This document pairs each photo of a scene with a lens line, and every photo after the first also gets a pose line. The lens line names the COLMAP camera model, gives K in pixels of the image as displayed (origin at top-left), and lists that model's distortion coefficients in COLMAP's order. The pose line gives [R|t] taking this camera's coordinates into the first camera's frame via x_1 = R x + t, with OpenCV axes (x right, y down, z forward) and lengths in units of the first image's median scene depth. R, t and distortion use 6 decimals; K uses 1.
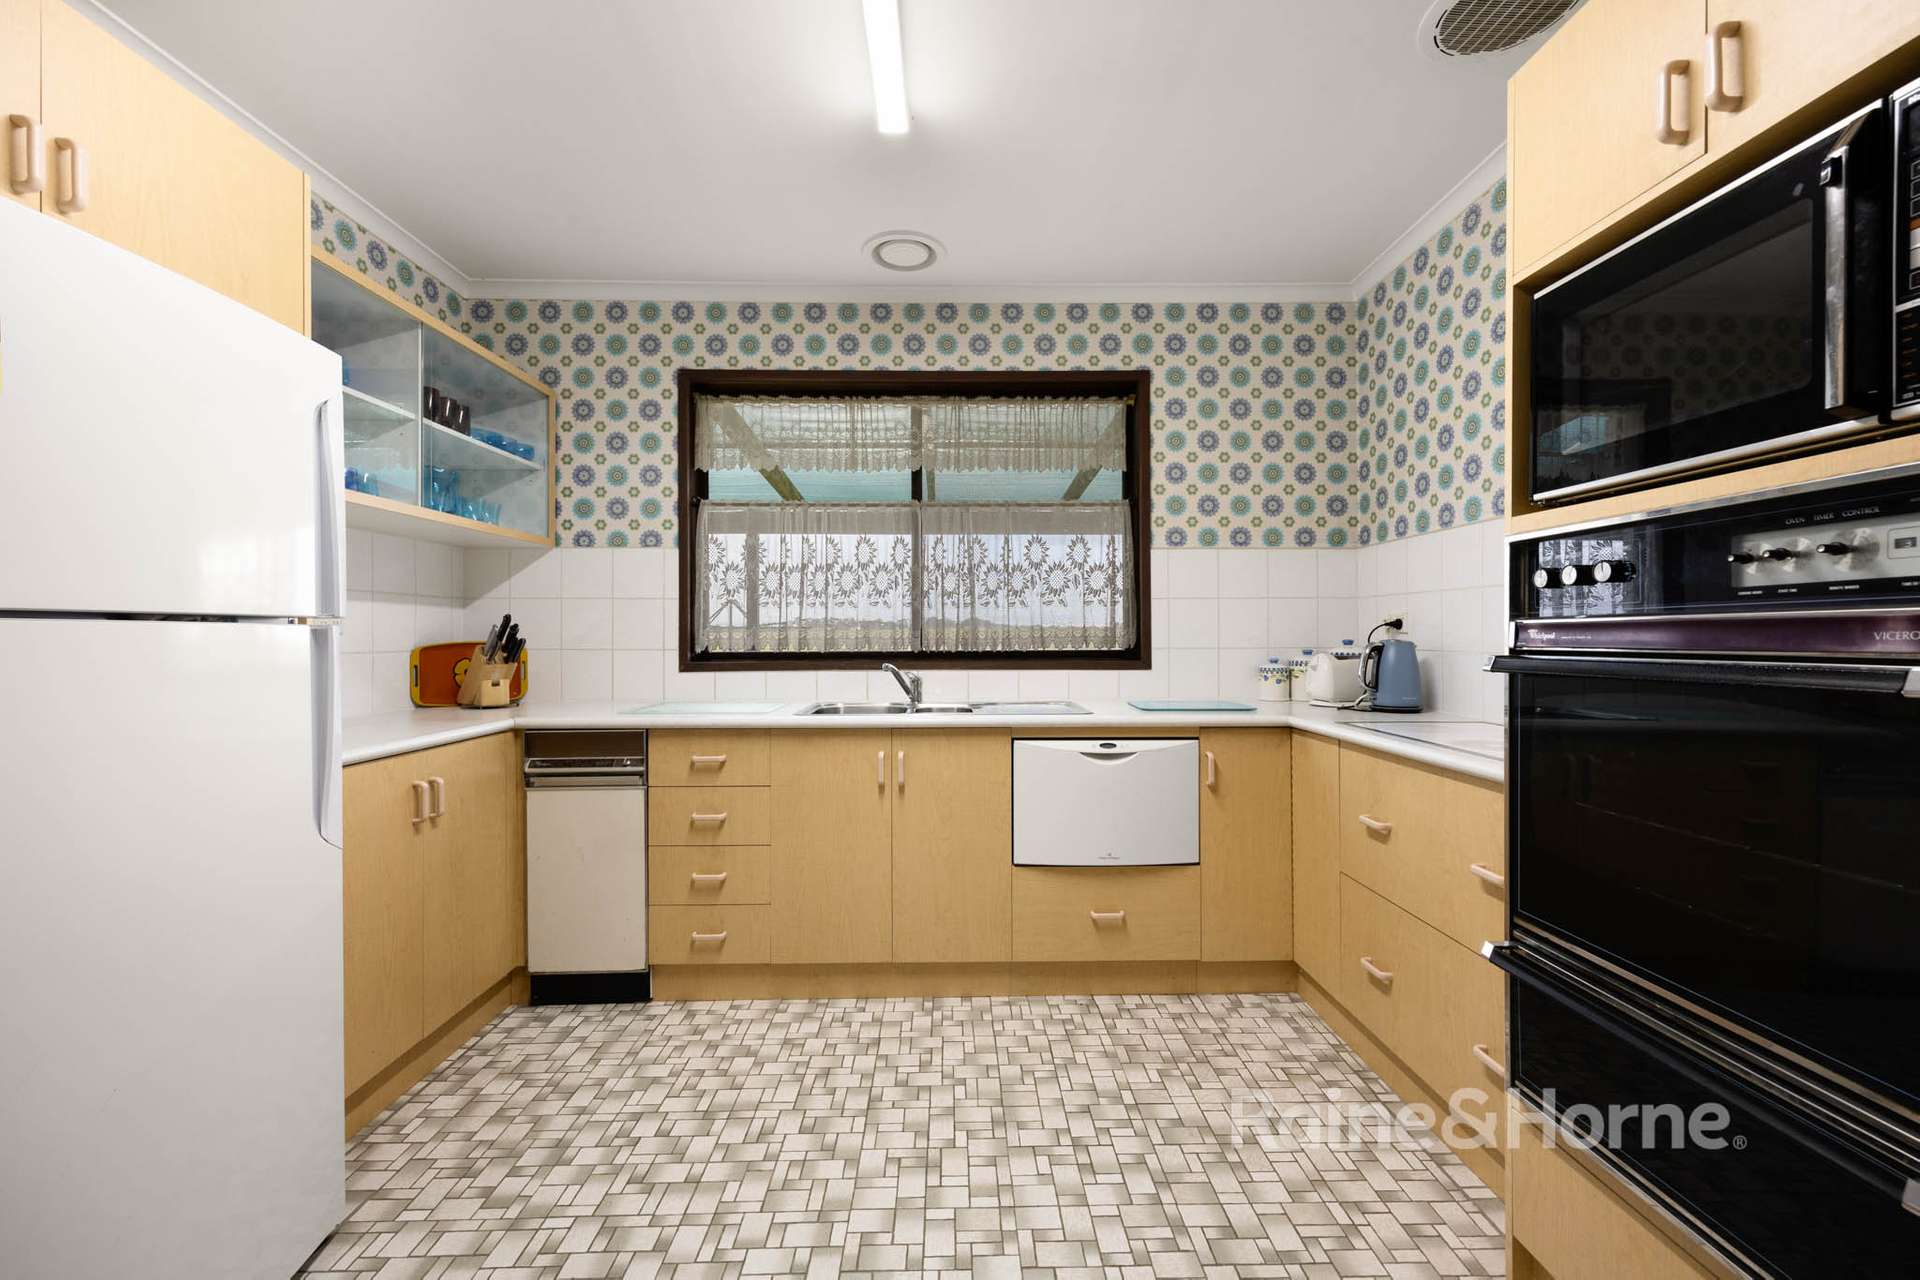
lens RADIAL K [[764.9, 0, 958.0], [0, 764.9, 635.9], [0, 0, 1]] dist [0.001972, 0.000350]
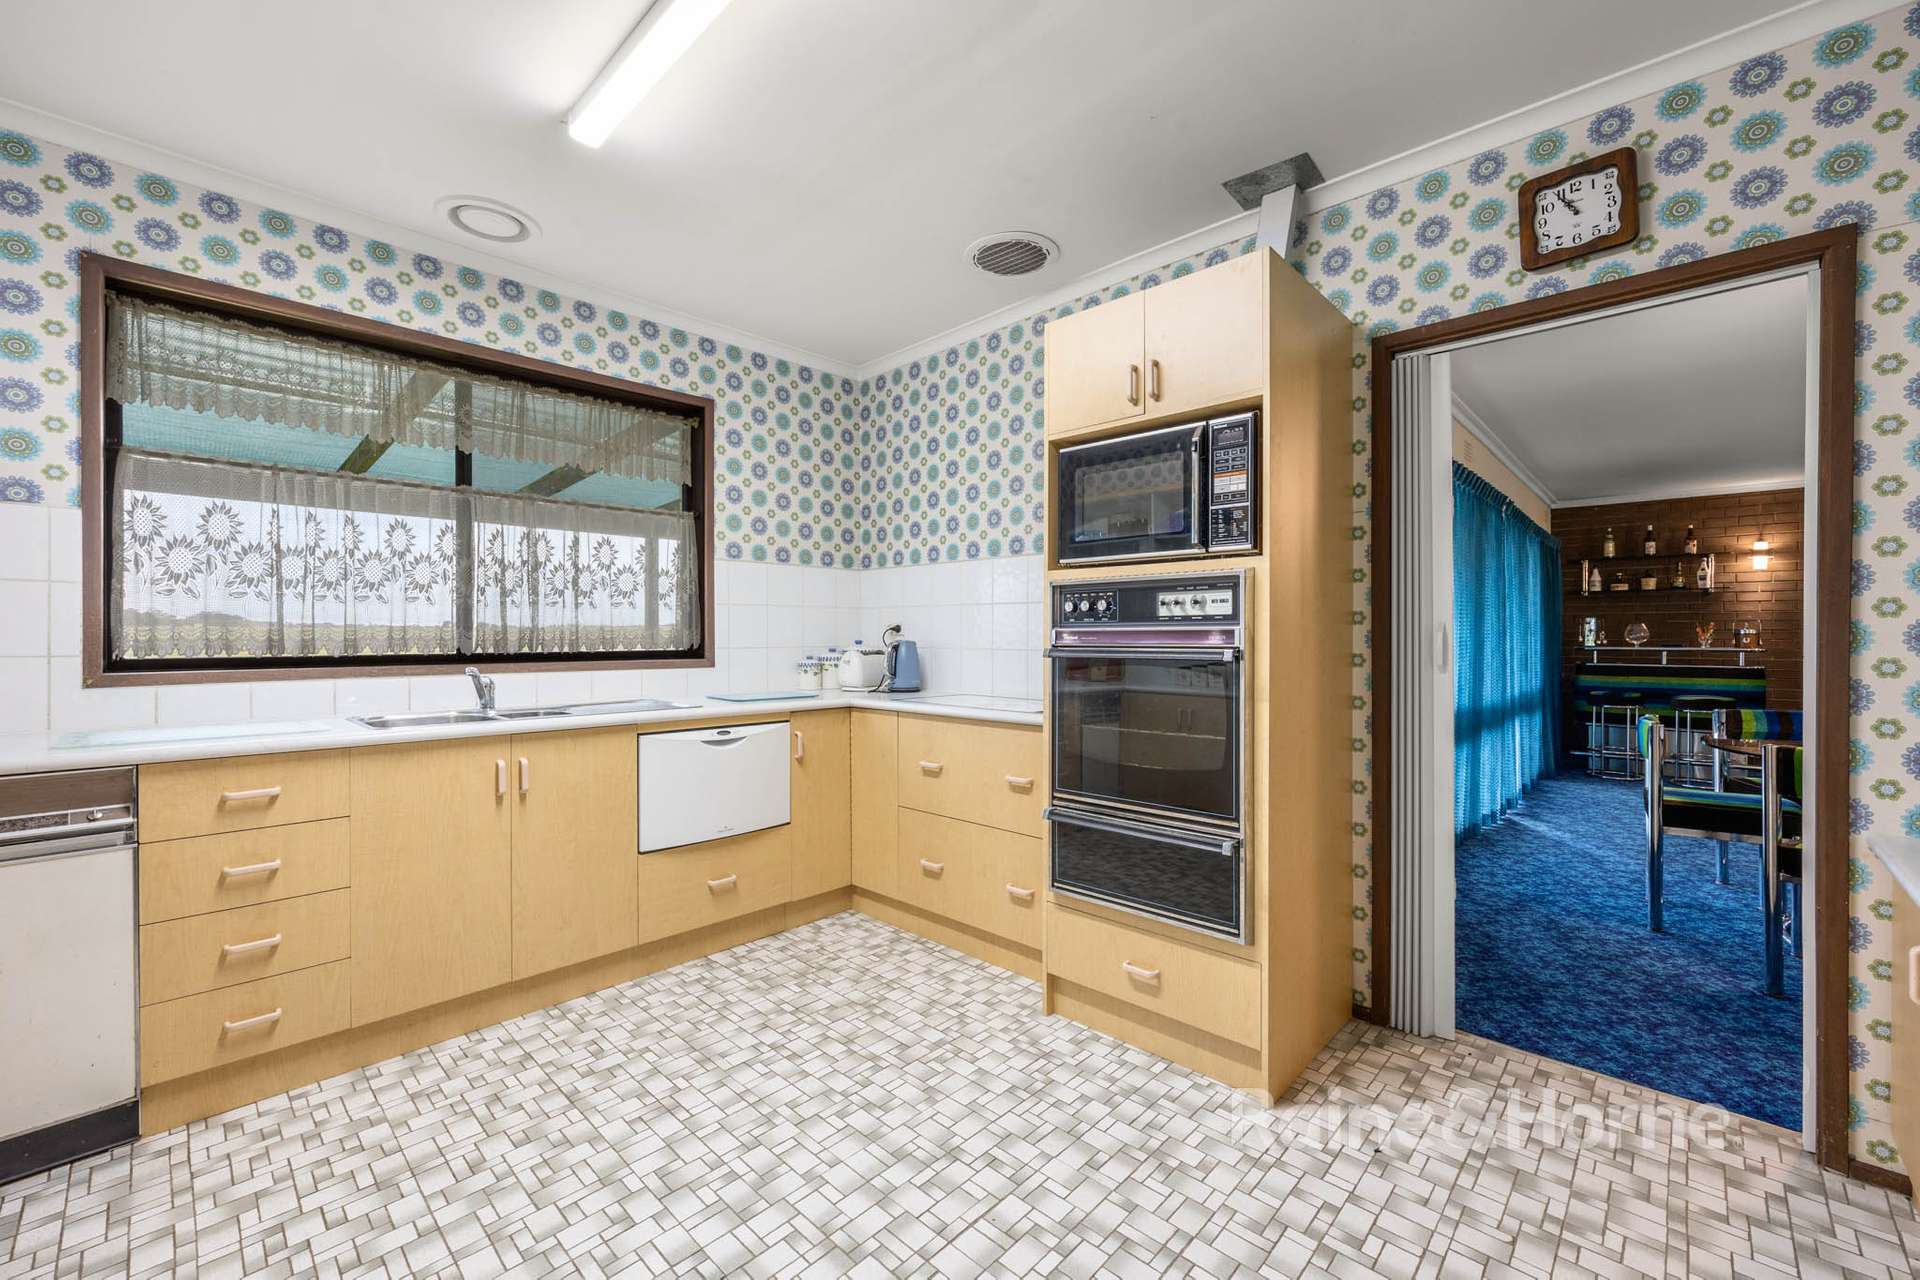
lens RADIAL K [[774.3, 0, 960.0], [0, 774.3, 640.0], [0, 0, 1]] dist [-0.002800, -0.000232]
pose [[0.703767, -0.001060, 0.710430, -0.375781], [-0.001322, 0.999995, 0.002802, 0.000642], [-0.710430, -0.002911, 0.703762, -0.066274]]
